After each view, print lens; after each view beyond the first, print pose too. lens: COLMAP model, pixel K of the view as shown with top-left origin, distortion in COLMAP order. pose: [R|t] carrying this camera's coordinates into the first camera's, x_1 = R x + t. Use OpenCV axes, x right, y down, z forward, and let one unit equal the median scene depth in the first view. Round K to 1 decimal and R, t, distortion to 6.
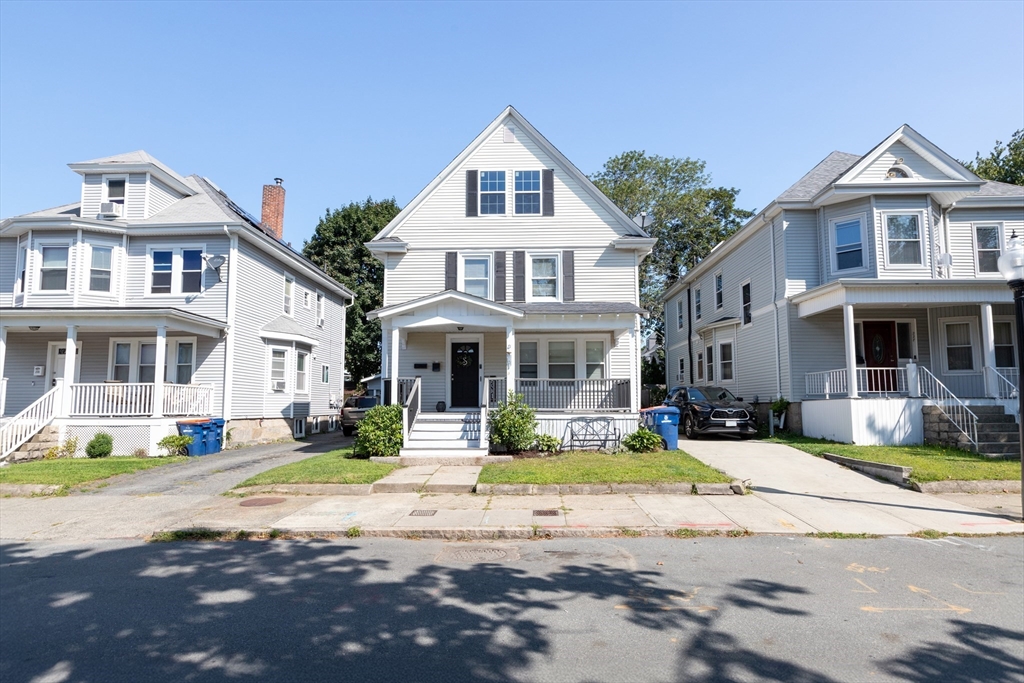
lens RADIAL K [[543.5, 0, 512.4], [0, 543.5, 351.7], [0, 0, 1]] dist [0.000769, 0.000346]
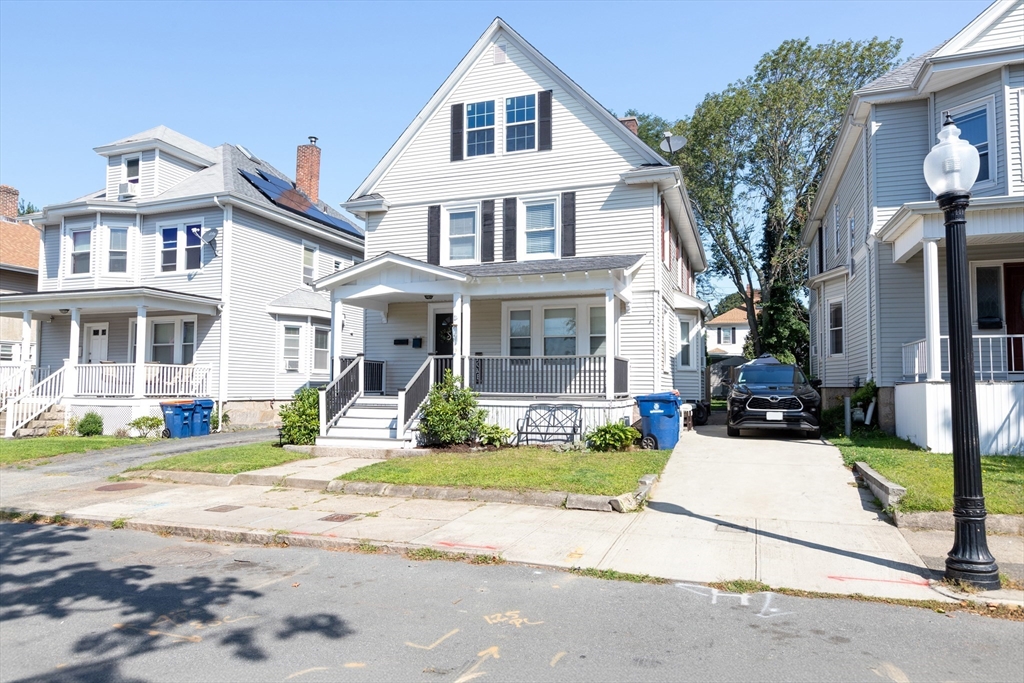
lens RADIAL K [[662.7, 0, 511.0], [0, 662.7, 341.1], [0, 0, 1]] dist [0.004185, -0.006671]
pose [[0.949220, -0.015007, -0.314256, 0.330932], [0.024917, 0.999310, 0.027541, 0.000397], [0.313626, -0.033973, 0.948939, 0.059590]]
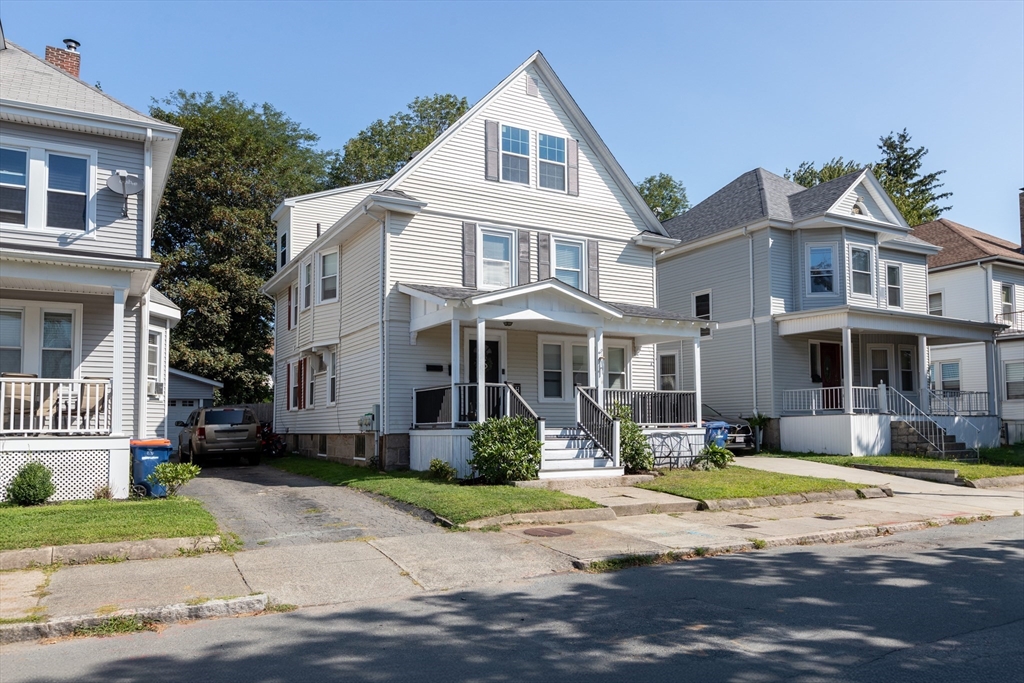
lens RADIAL K [[762.3, 0, 516.5], [0, 762.3, 372.7], [0, 0, 1]] dist [0.006981, 0.001729]
pose [[0.853392, 0.036398, 0.519997, -0.634727], [-0.050056, 0.998671, 0.012245, 0.014213], [-0.518861, -0.036479, 0.854080, 0.030516]]
